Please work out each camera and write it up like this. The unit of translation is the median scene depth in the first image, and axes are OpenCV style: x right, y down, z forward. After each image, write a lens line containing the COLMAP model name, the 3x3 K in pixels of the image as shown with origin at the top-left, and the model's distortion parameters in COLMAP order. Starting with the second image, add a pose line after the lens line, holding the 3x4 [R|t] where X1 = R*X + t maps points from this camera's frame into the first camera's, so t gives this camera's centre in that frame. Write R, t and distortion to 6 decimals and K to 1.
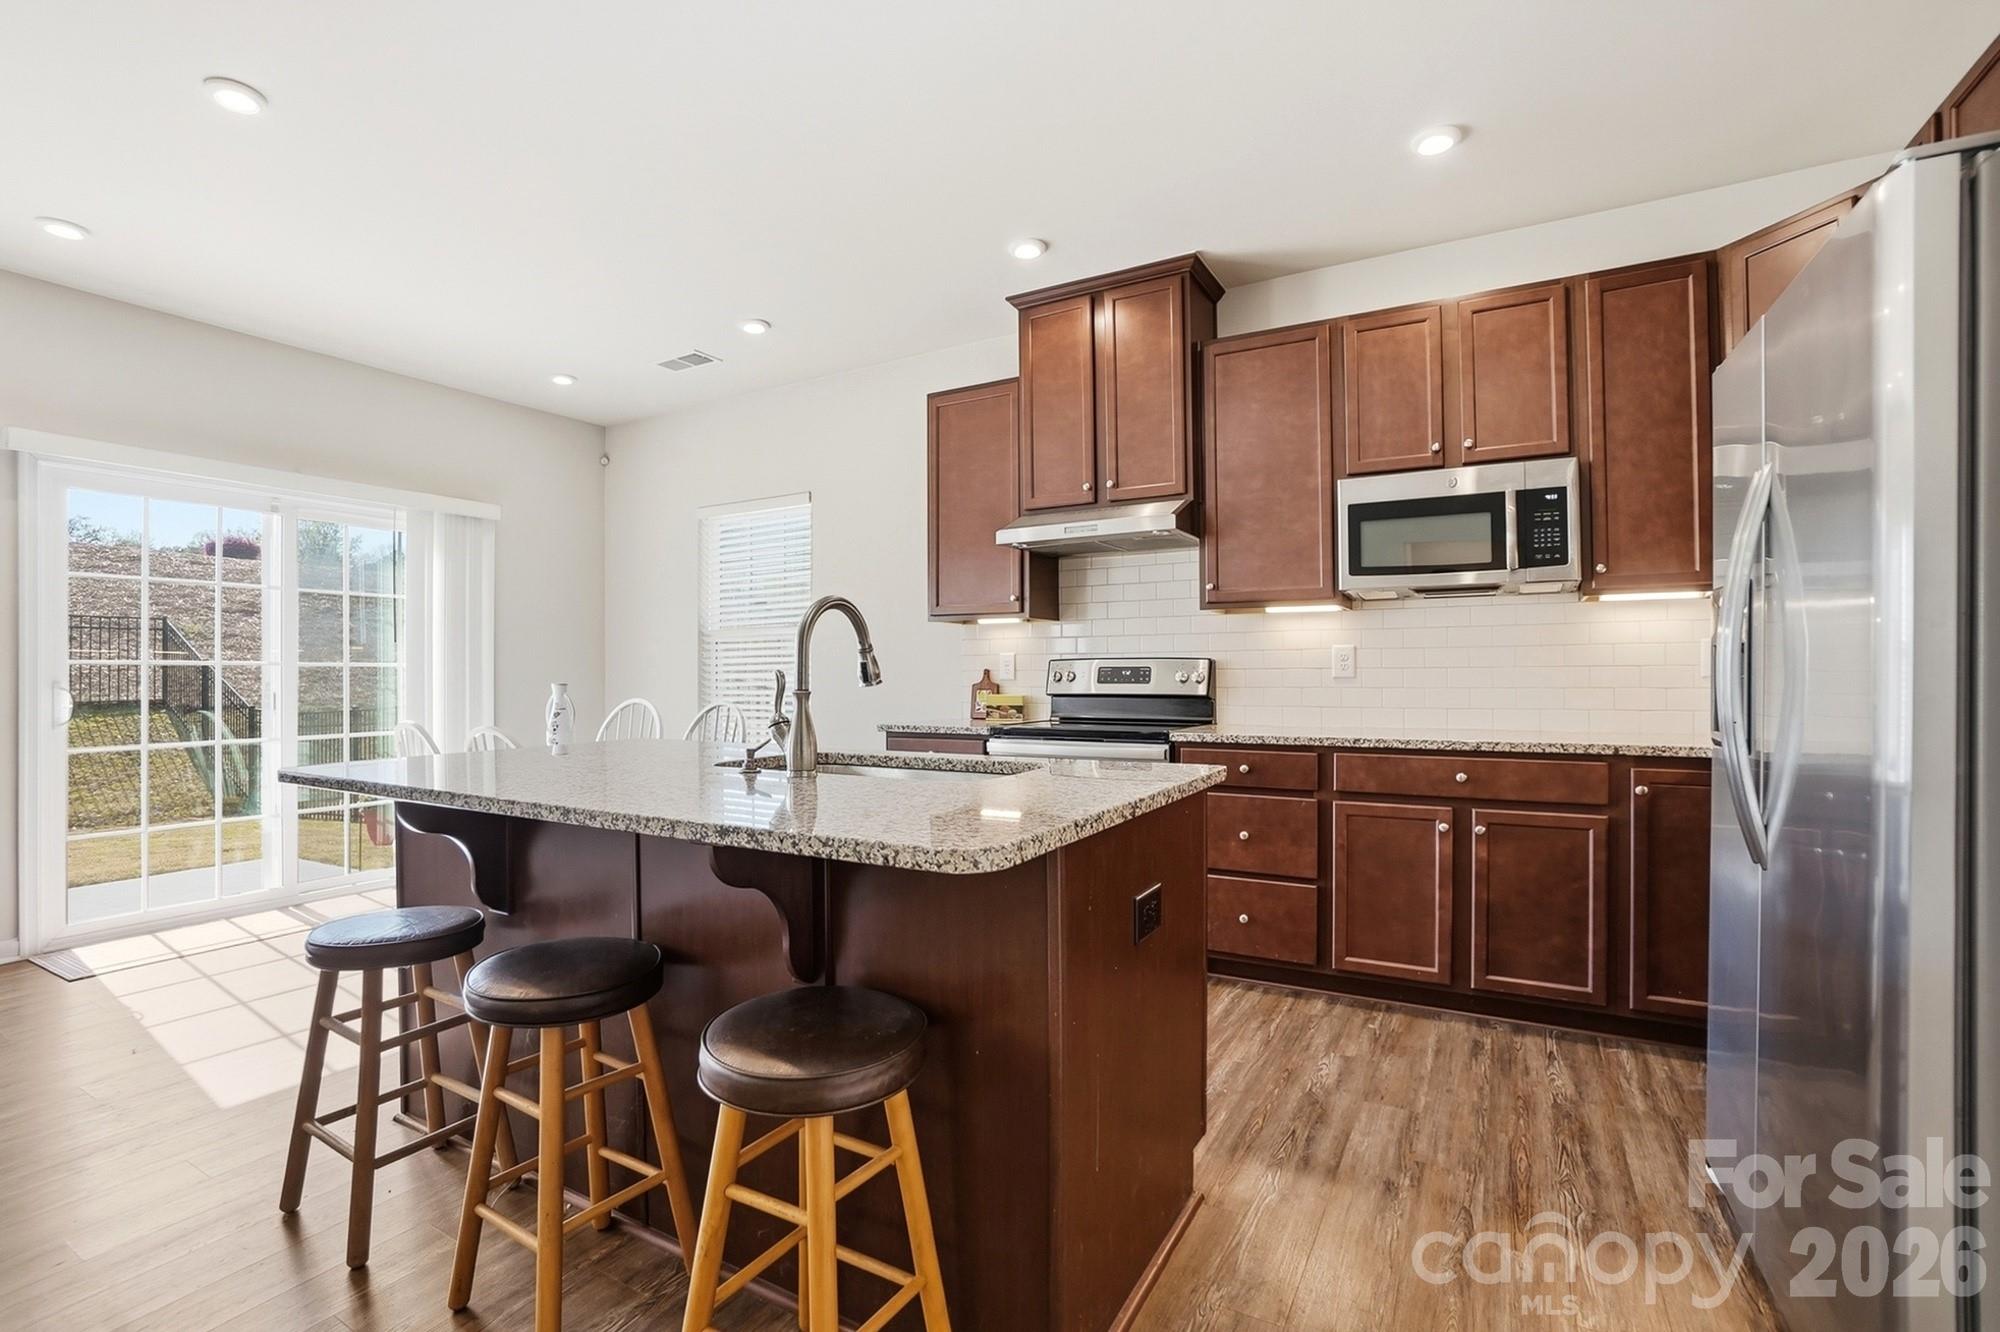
lens RADIAL K [[884.9, 0, 995.7], [0, 884.9, 674.3], [0, 0, 1]] dist [-0.020901, 0.000304]
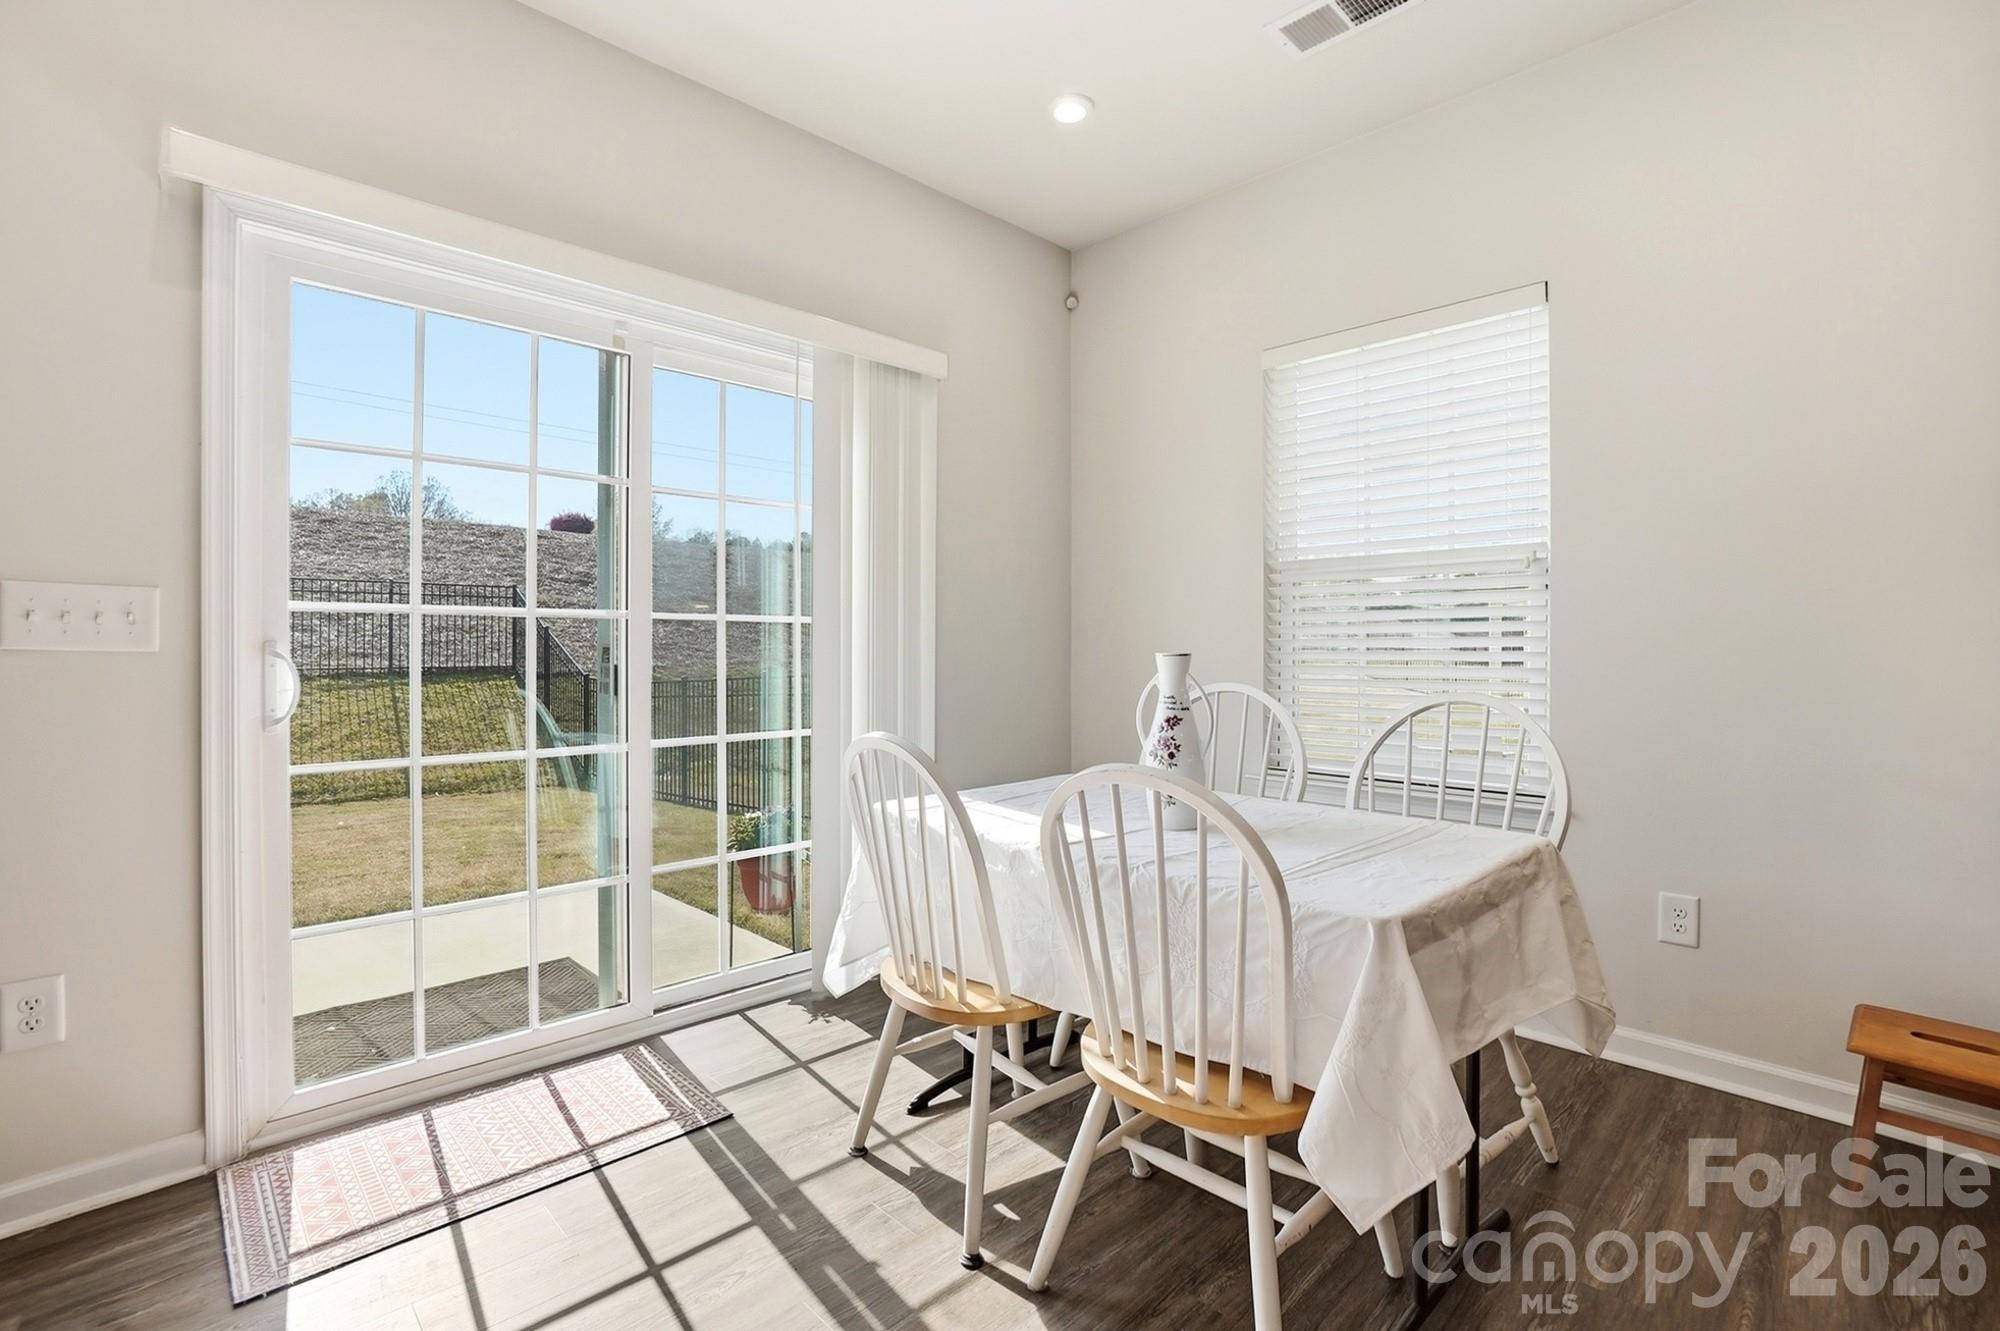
lens RADIAL K [[902.3, 0, 1016.3], [0, 902.3, 658.4], [0, 0, 1]] dist [-0.002743, -0.000344]
pose [[0.965879, 0.010304, -0.258788, -0.339990], [-0.007432, 0.999899, 0.012073, 0.006052], [0.258886, -0.009738, 0.965859, 0.393911]]
